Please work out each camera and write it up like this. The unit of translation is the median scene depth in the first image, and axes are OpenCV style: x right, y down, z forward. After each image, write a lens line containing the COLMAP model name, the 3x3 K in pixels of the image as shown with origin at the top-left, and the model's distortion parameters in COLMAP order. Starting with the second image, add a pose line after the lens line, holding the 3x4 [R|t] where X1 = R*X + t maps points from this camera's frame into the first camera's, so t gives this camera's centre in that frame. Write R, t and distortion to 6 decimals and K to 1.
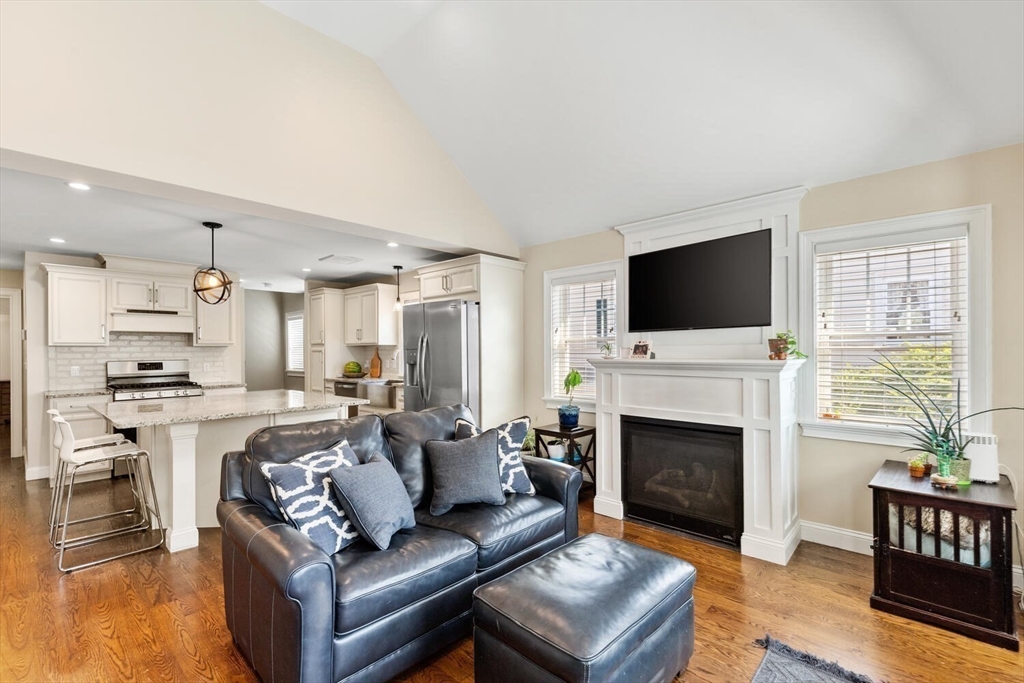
lens RADIAL K [[466.1, 0, 512.3], [0, 466.1, 349.2], [0, 0, 1]] dist [0.007383, 0.000119]
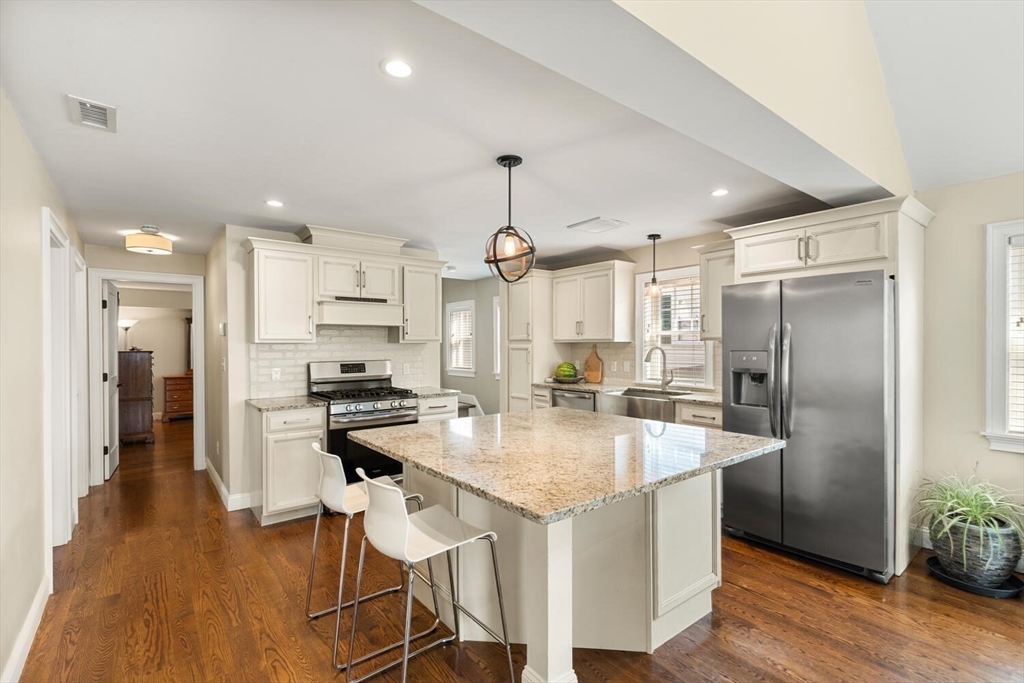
lens RADIAL K [[467.3, 0, 511.1], [0, 467.3, 345.0], [0, 0, 1]] dist [0.004487, 0.000769]
pose [[0.988627, 0.004376, -0.150322, -0.449286], [-0.003527, 0.999976, 0.005916, -0.010326], [0.150344, -0.005318, 0.988619, 0.292299]]
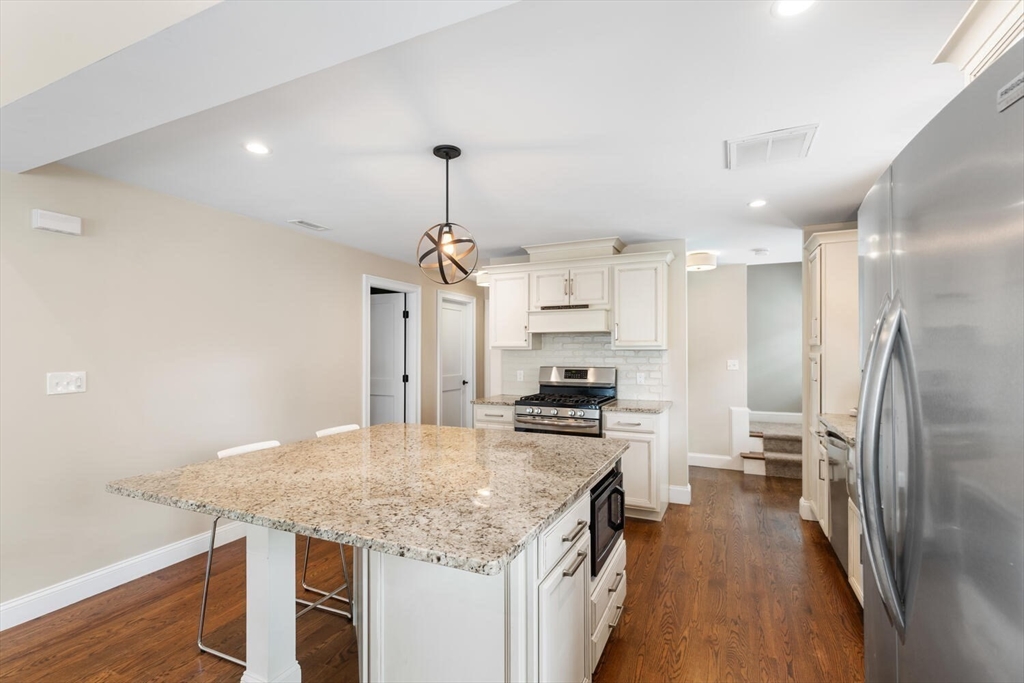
lens RADIAL K [[467.3, 0, 511.1], [0, 467.3, 345.0], [0, 0, 1]] dist [0.004487, 0.000769]
pose [[0.315101, -0.004906, -0.949045, -0.037552], [0.000756, 0.999988, -0.004918, -0.012285], [0.949058, 0.000832, 0.315101, 0.739174]]
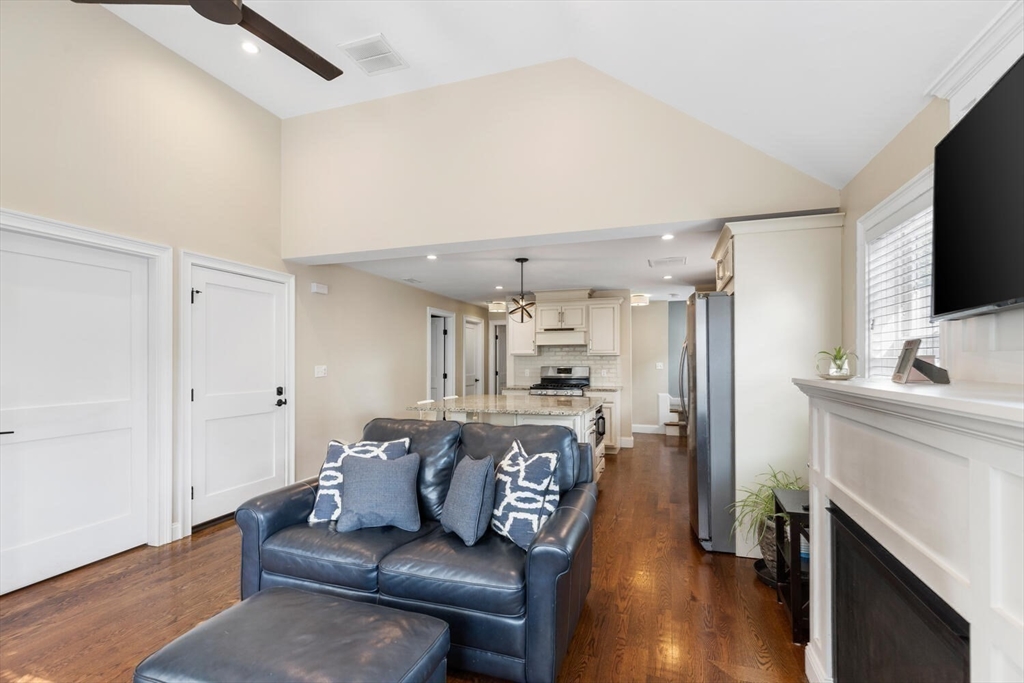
lens RADIAL K [[460.4, 0, 512.3], [0, 460.4, 353.1], [0, 0, 1]] dist [0.010571, 0.000073]
pose [[0.418599, -0.009417, -0.908122, 0.397964], [0.002023, 0.999953, -0.009437, -0.002116], [0.908169, 0.002114, 0.418599, 0.378629]]
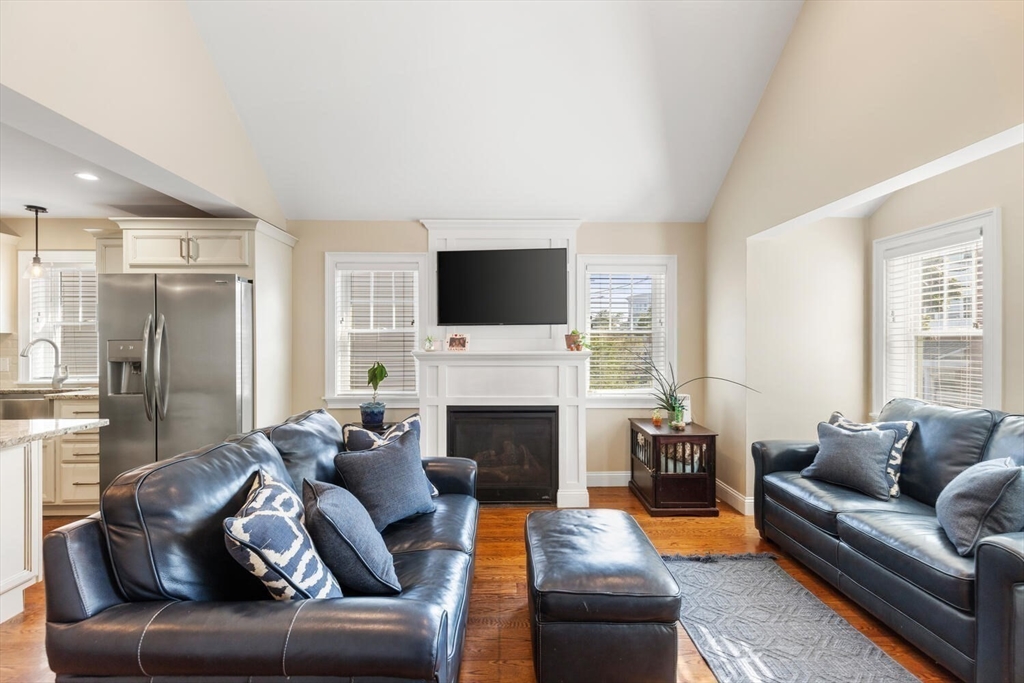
lens RADIAL K [[467.3, 0, 511.1], [0, 467.3, 345.0], [0, 0, 1]] dist [0.004487, 0.000769]
pose [[0.712108, 0.004250, 0.702057, -0.293612], [-0.004876, 0.999987, -0.001109, 0.005579], [-0.702053, -0.002634, 0.712119, 0.128874]]
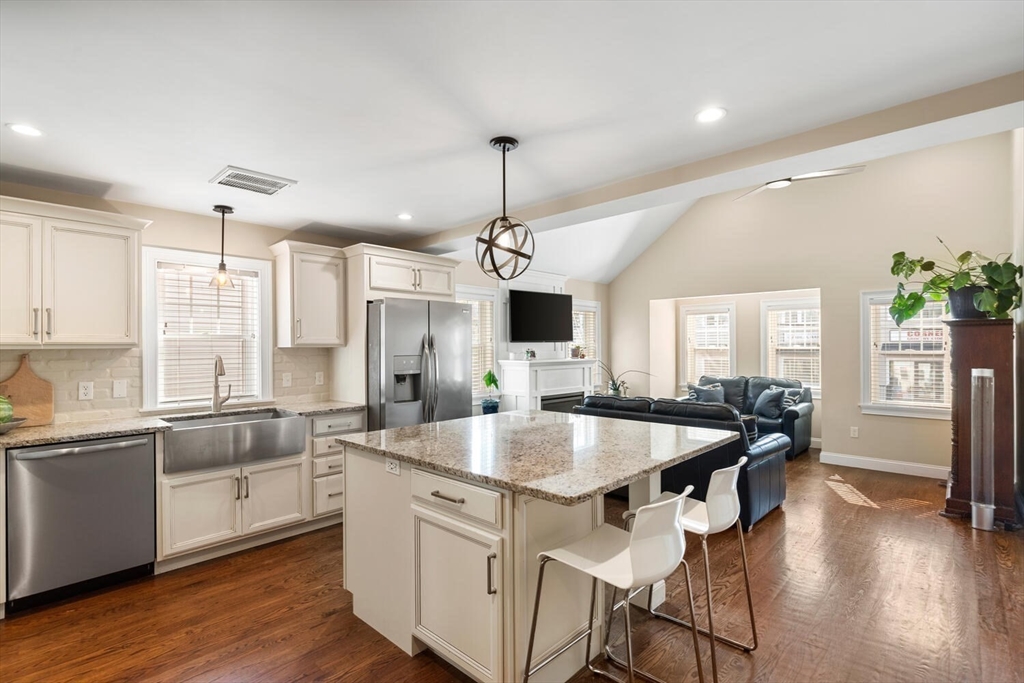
lens RADIAL K [[482.4, 0, 512.4], [0, 482.4, 345.7], [0, 0, 1]] dist [0.002409, 0.000470]
pose [[0.000532, 0.011988, 0.999928, -1.032724], [0.003517, 0.999922, -0.011990, -0.005875], [-0.999994, 0.003523, 0.000490, 0.823526]]
